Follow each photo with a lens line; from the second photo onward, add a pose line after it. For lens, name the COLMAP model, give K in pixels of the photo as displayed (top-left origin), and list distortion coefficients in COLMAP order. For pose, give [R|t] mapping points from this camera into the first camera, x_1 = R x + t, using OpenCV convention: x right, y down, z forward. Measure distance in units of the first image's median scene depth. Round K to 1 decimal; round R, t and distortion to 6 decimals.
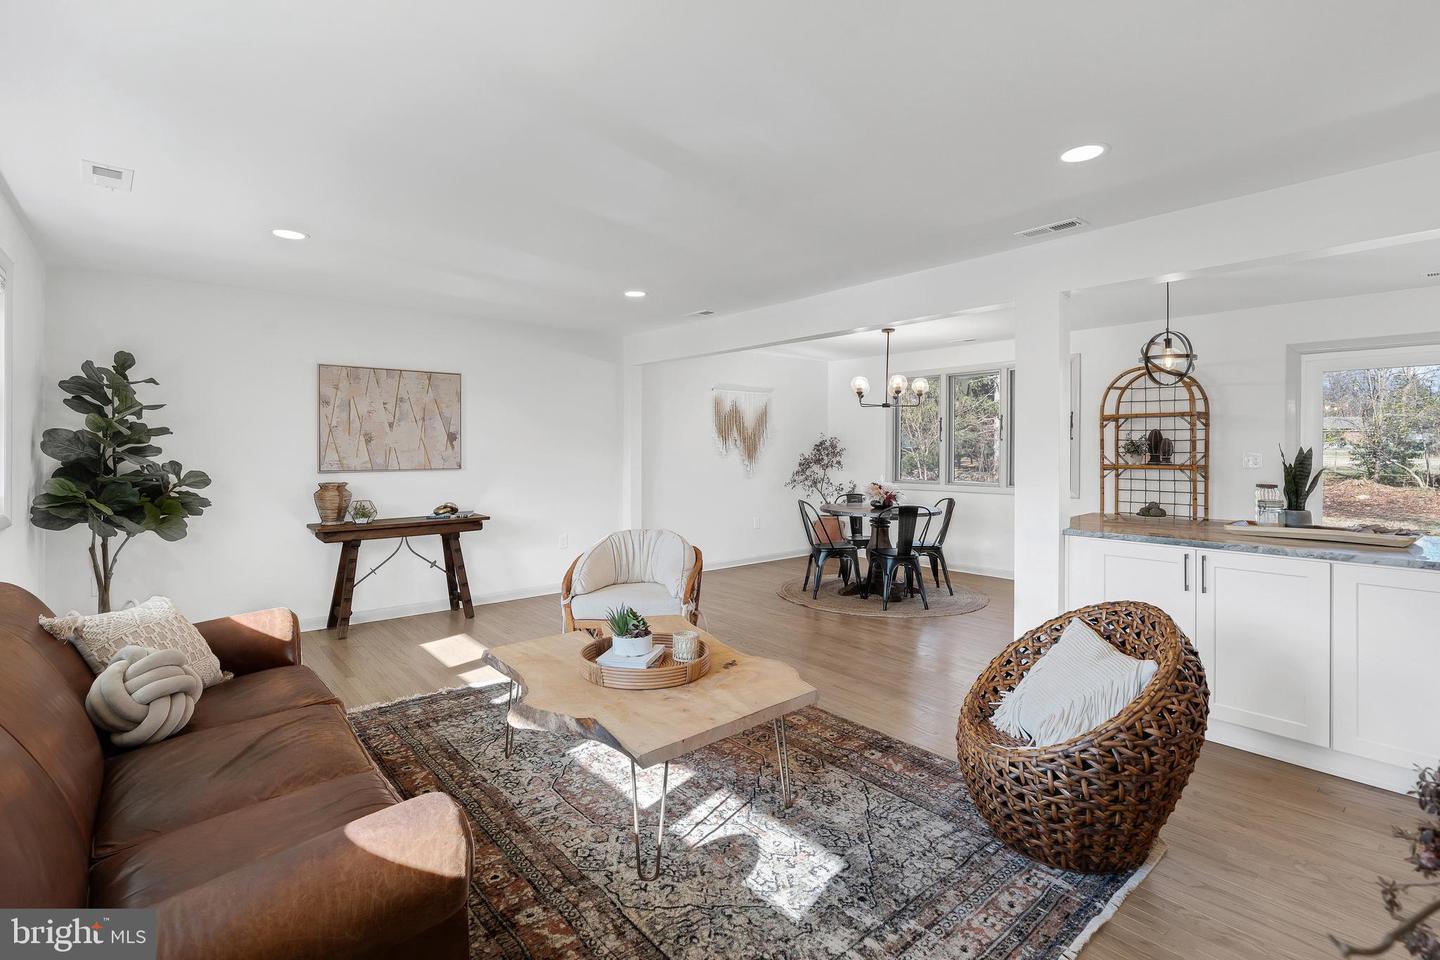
lens RADIAL K [[668.7, 0, 711.3], [0, 668.7, 446.2], [0, 0, 1]] dist [0.000402, 0.000214]
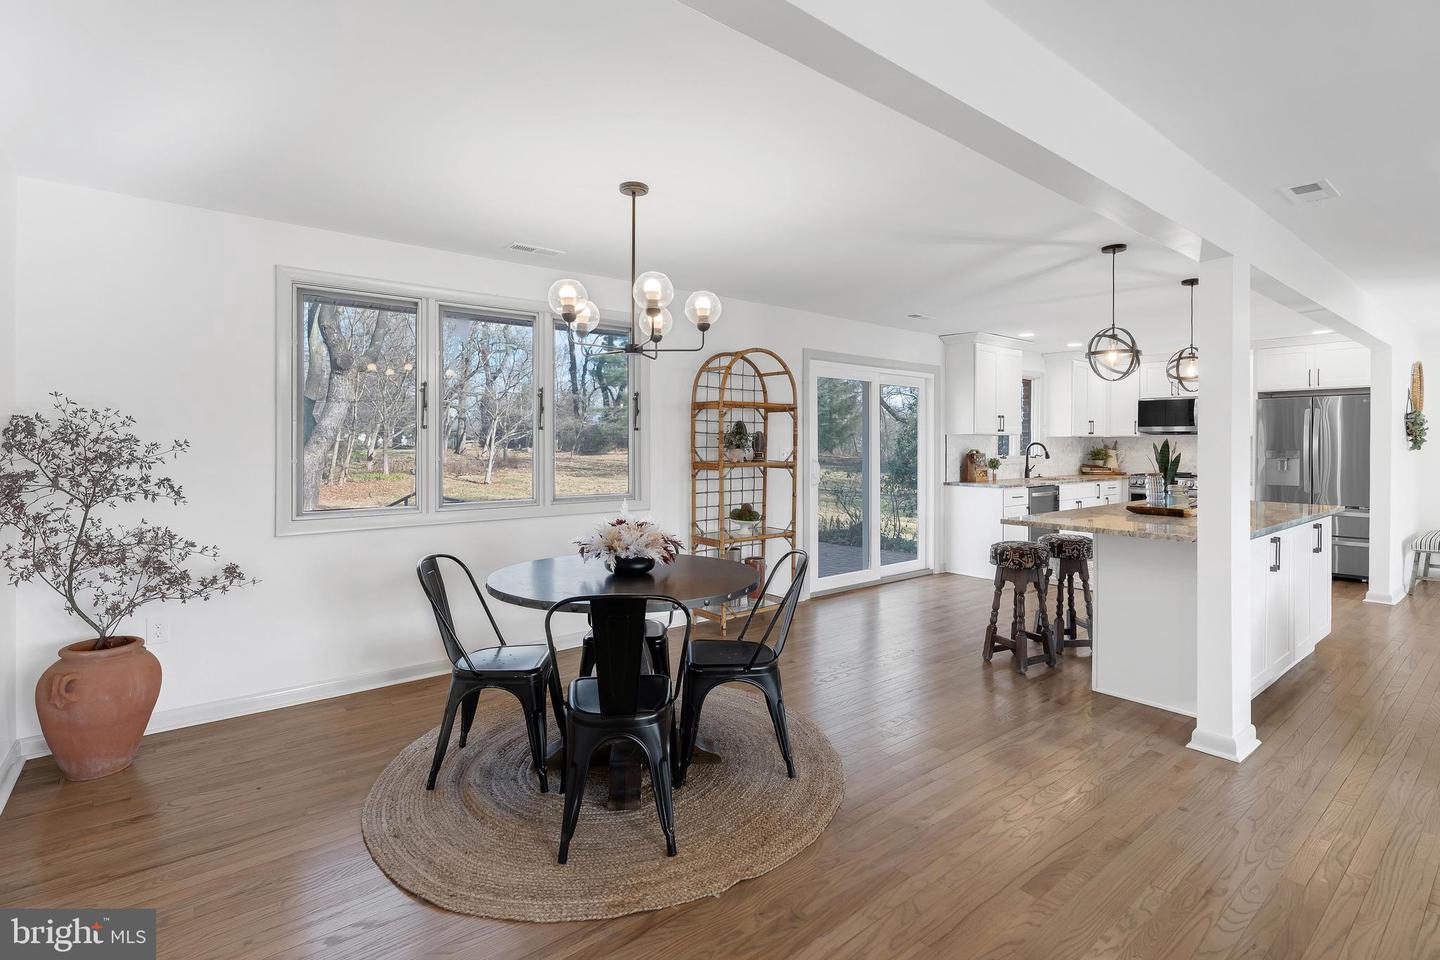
lens RADIAL K [[668.7, 0, 711.3], [0, 668.7, 446.2], [0, 0, 1]] dist [0.000402, 0.000214]
pose [[0.037438, -0.006474, 0.999278, -0.214839], [-0.006194, 0.999958, 0.006710, 0.002436], [-0.999280, -0.006441, 0.037396, 0.973831]]
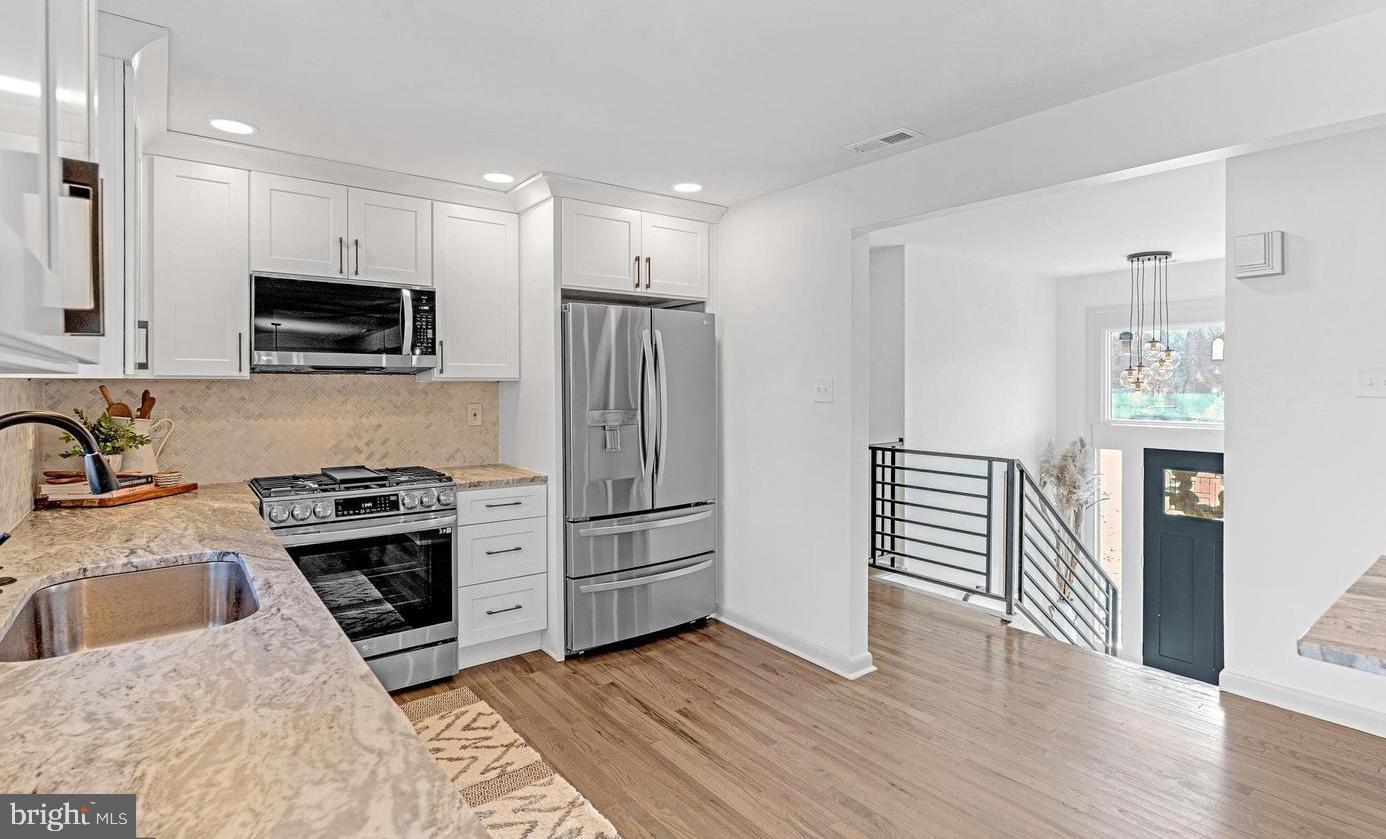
lens RADIAL K [[682.3, 0, 712.0], [0, 682.3, 387.5], [0, 0, 1]] dist [-0.012113, 0.000834]
pose [[-0.999811, -0.004130, 0.019009, 0.863466], [-0.004032, 0.999978, 0.005181, -0.011113], [-0.019030, 0.005103, -0.999806, 0.625275]]
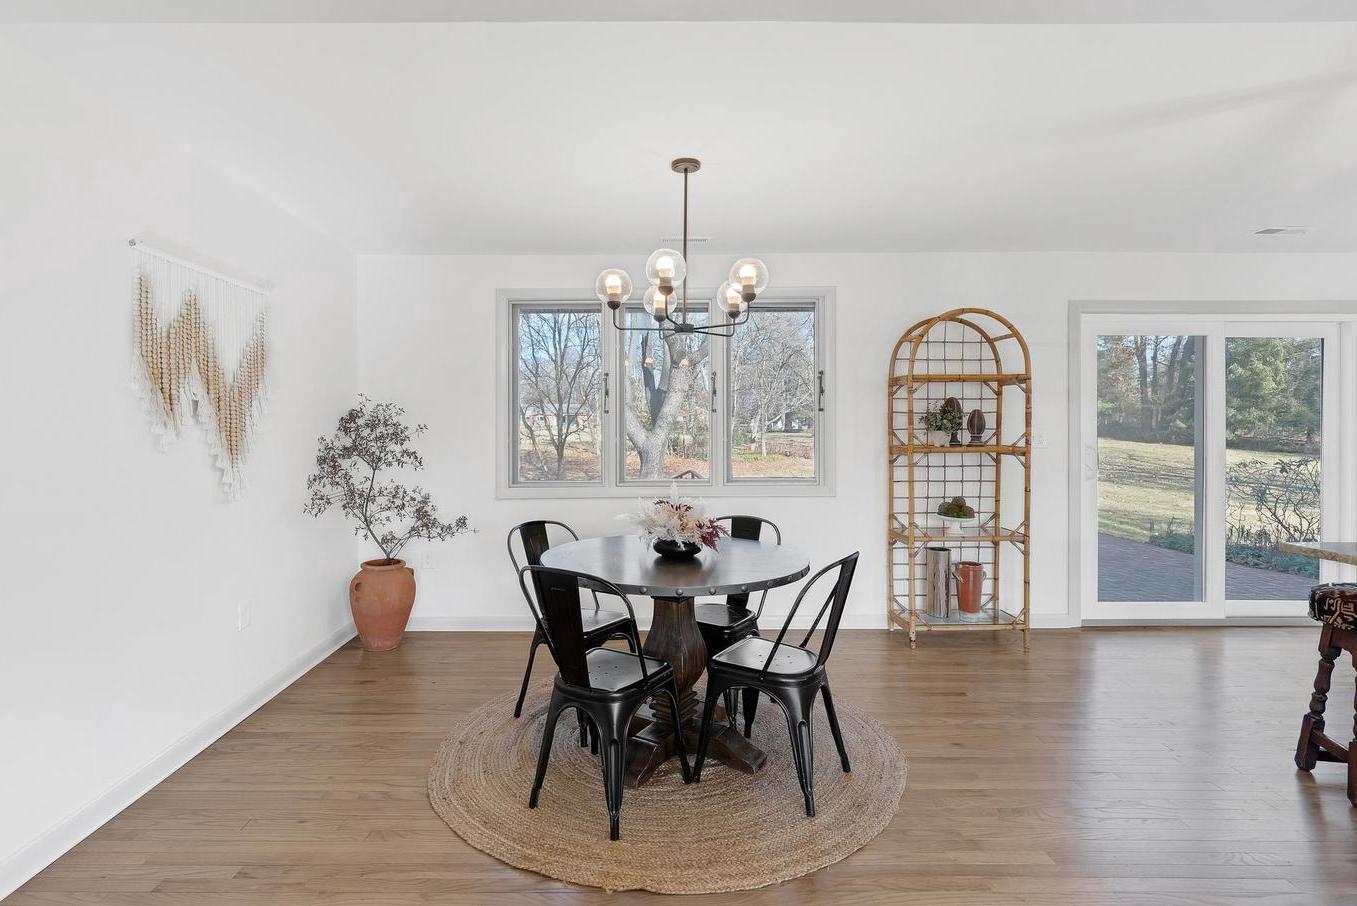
lens RADIAL K [[672.1, 0, 677.6], [0, 672.1, 434.1], [0, 0, 1]] dist [-0.000338, 0.001016]
pose [[0.644224, -0.012217, 0.764740, -0.099360], [0.001704, 0.999893, 0.014538, 0.003715], [-0.764835, -0.008062, 0.644175, 0.735214]]
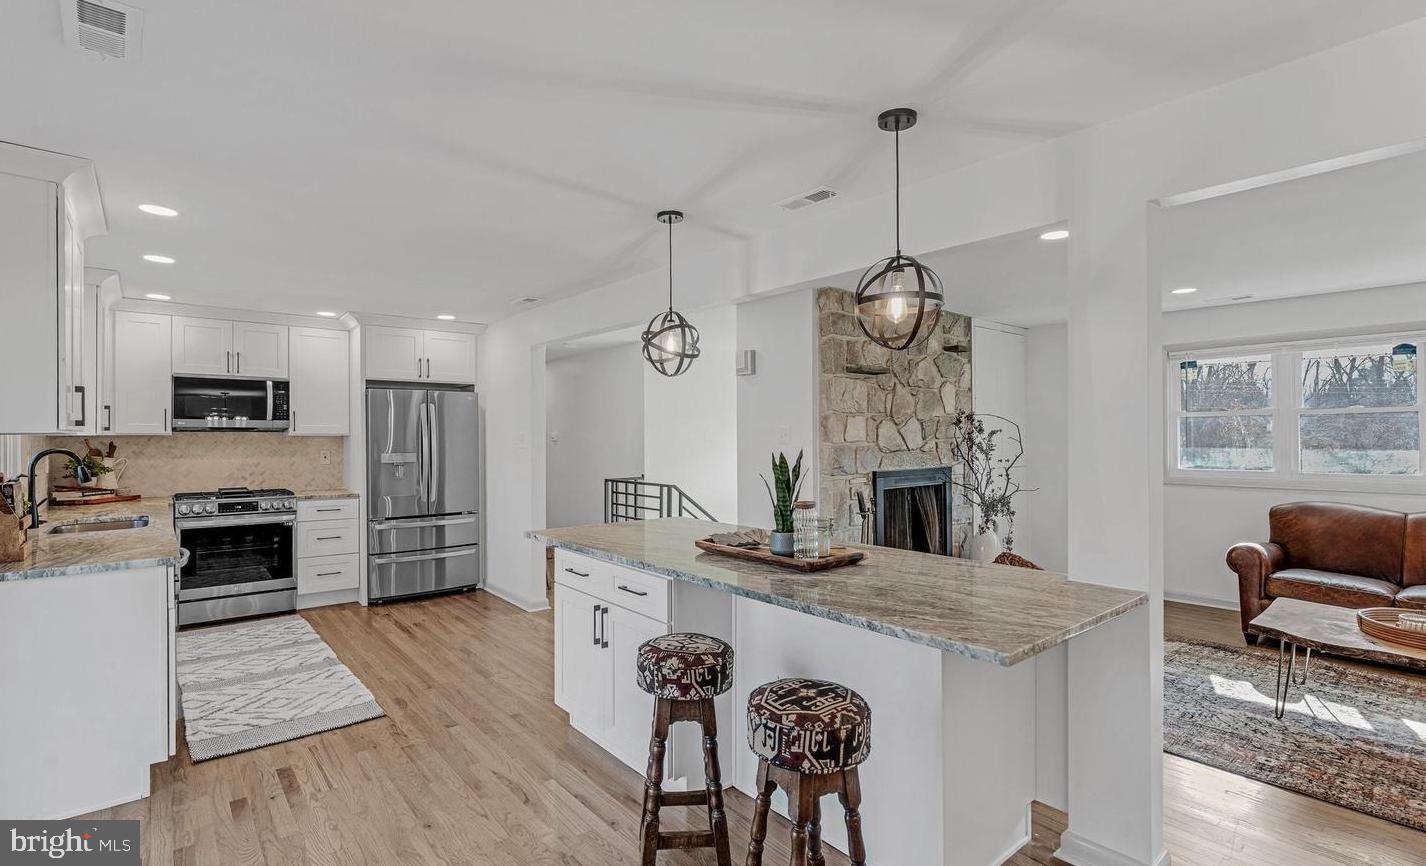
lens RADIAL K [[675.9, 0, 694.9], [0, 675.9, 435.5], [0, 0, 1]] dist [-0.002618, -0.000657]
pose [[-0.999770, -0.001161, 0.021427, 0.524902], [-0.001231, 0.999994, -0.003249, -0.010872], [-0.021424, -0.003274, -0.999765, 0.981713]]
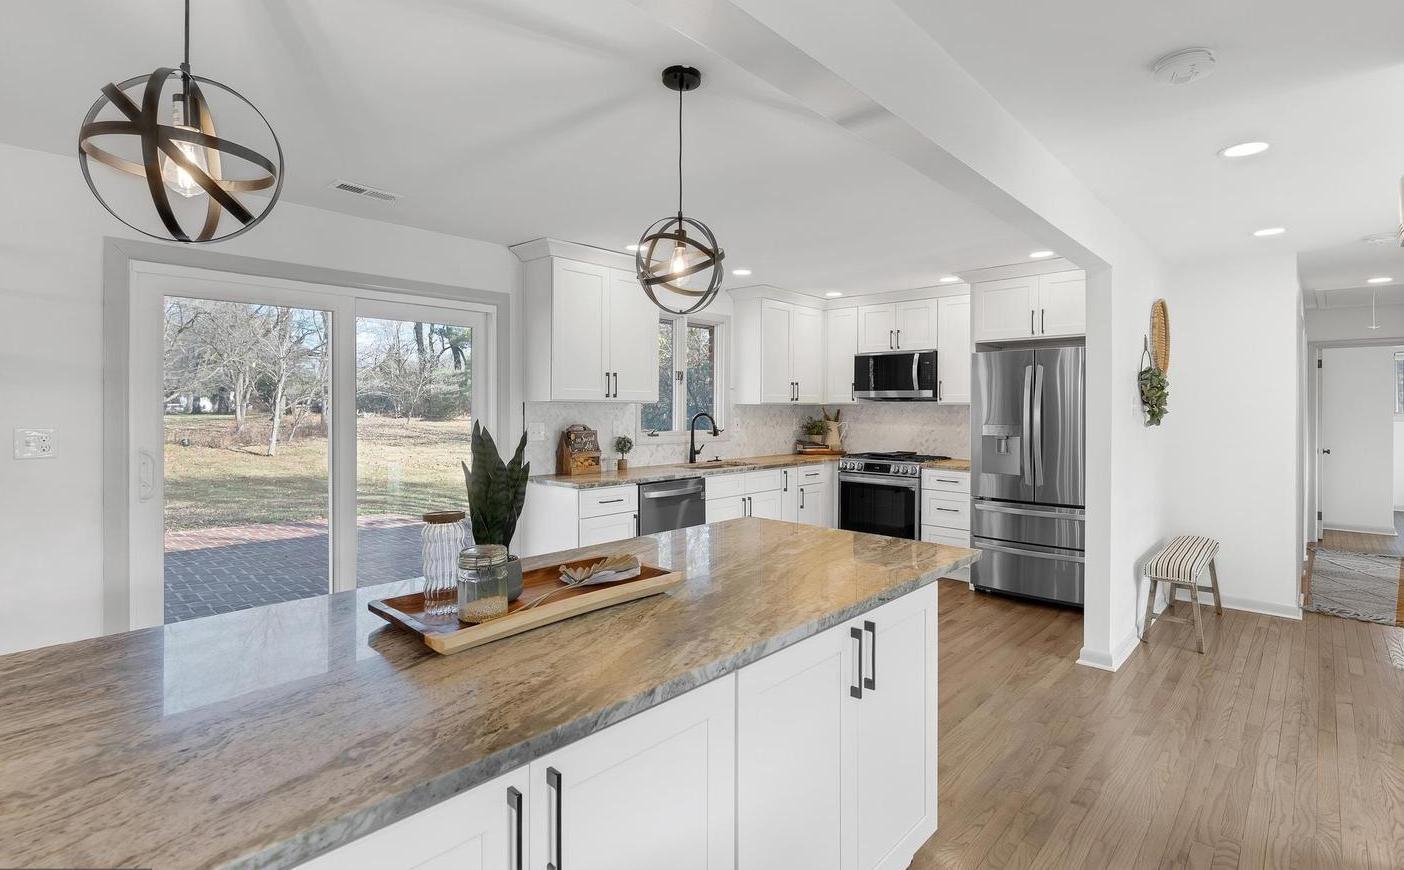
lens RADIAL K [[673.0, 0, 703.8], [0, 673.0, 405.4], [0, 0, 1]] dist [0.000685, -0.000092]
pose [[-0.118035, 0.000308, 0.993009, 0.195362], [-0.005153, 0.999986, -0.000923, -0.009398], [-0.992996, -0.005226, -0.118032, 0.497334]]
